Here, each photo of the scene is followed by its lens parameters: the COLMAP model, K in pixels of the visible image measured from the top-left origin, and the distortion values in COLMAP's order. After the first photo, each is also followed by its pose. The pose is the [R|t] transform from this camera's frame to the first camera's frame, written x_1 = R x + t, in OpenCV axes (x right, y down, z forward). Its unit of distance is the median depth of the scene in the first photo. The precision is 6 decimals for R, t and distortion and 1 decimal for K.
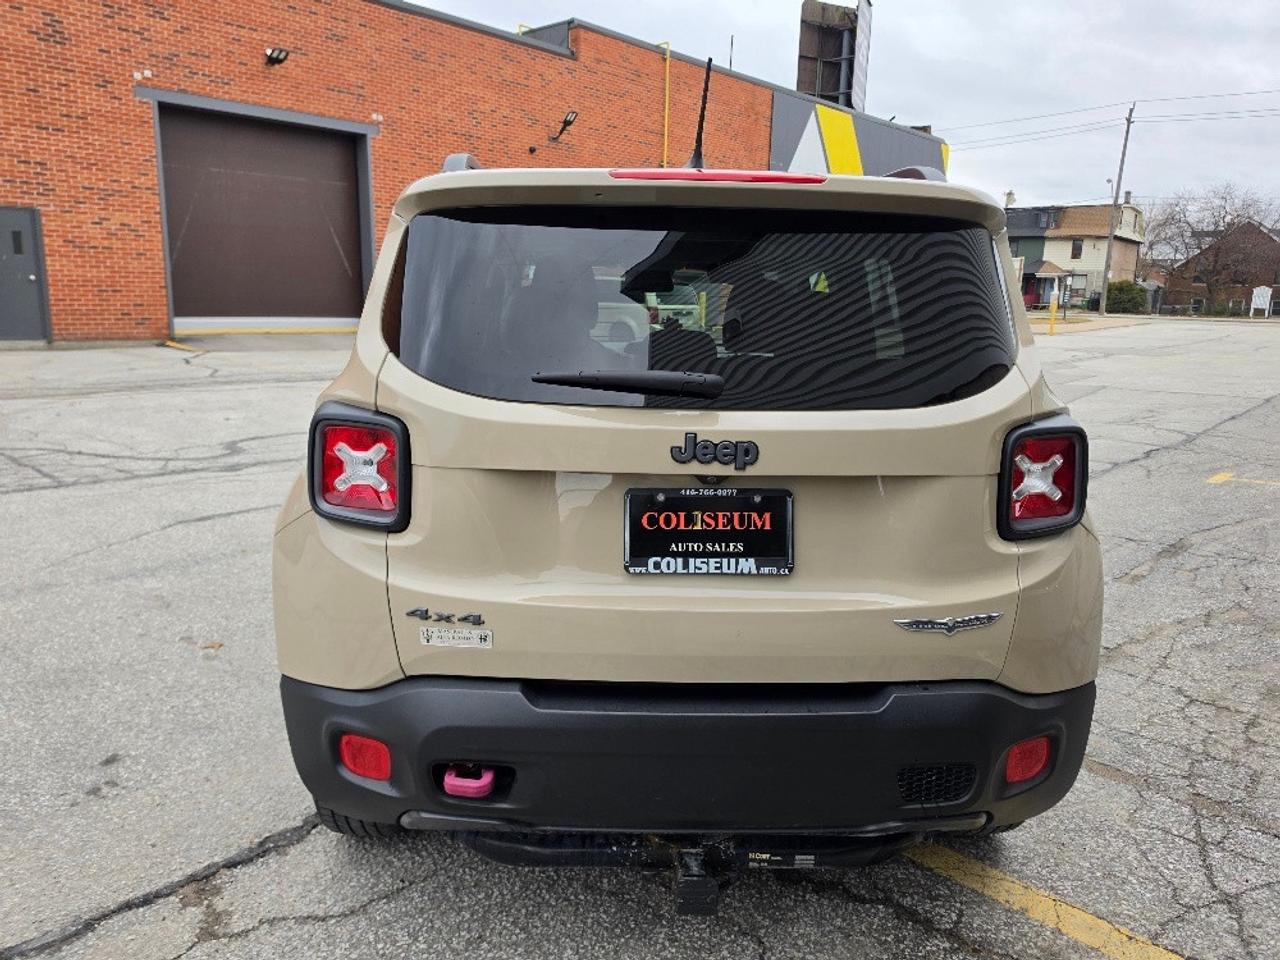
lens RADIAL K [[888.8, 0, 634.6], [0, 888.8, 454.4], [0, 0, 1]] dist [0.031231, -0.029405]
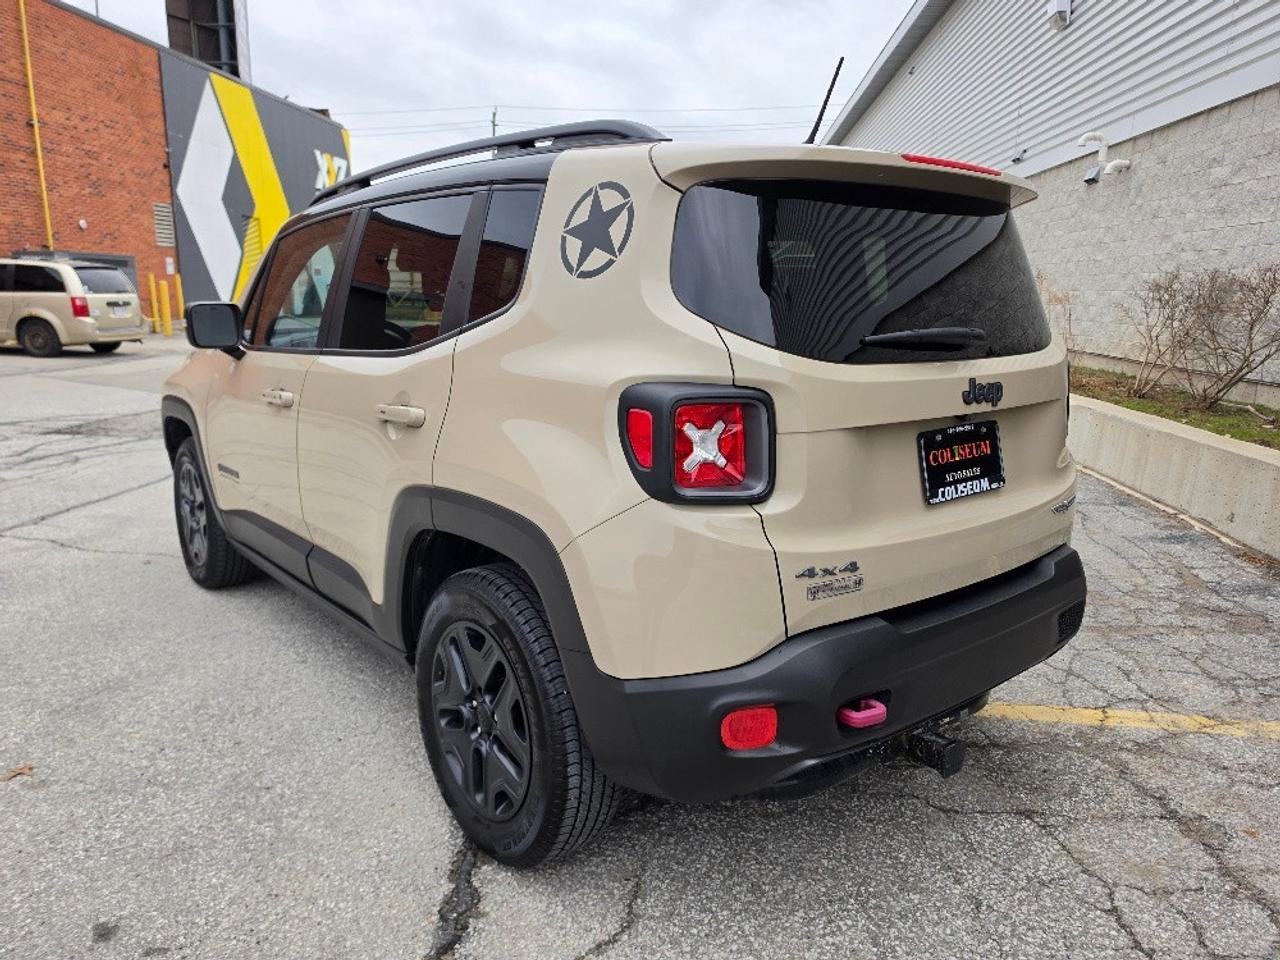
lens RADIAL K [[913.1, 0, 640.0], [0, 913.1, 480.0], [0, 0, 1]] dist [-0.004574, -0.005953]
pose [[0.794419, -0.135483, 0.592067, -0.991210], [0.115719, 0.990710, 0.071437, -0.027774], [-0.596245, 0.011763, 0.802717, 0.252523]]
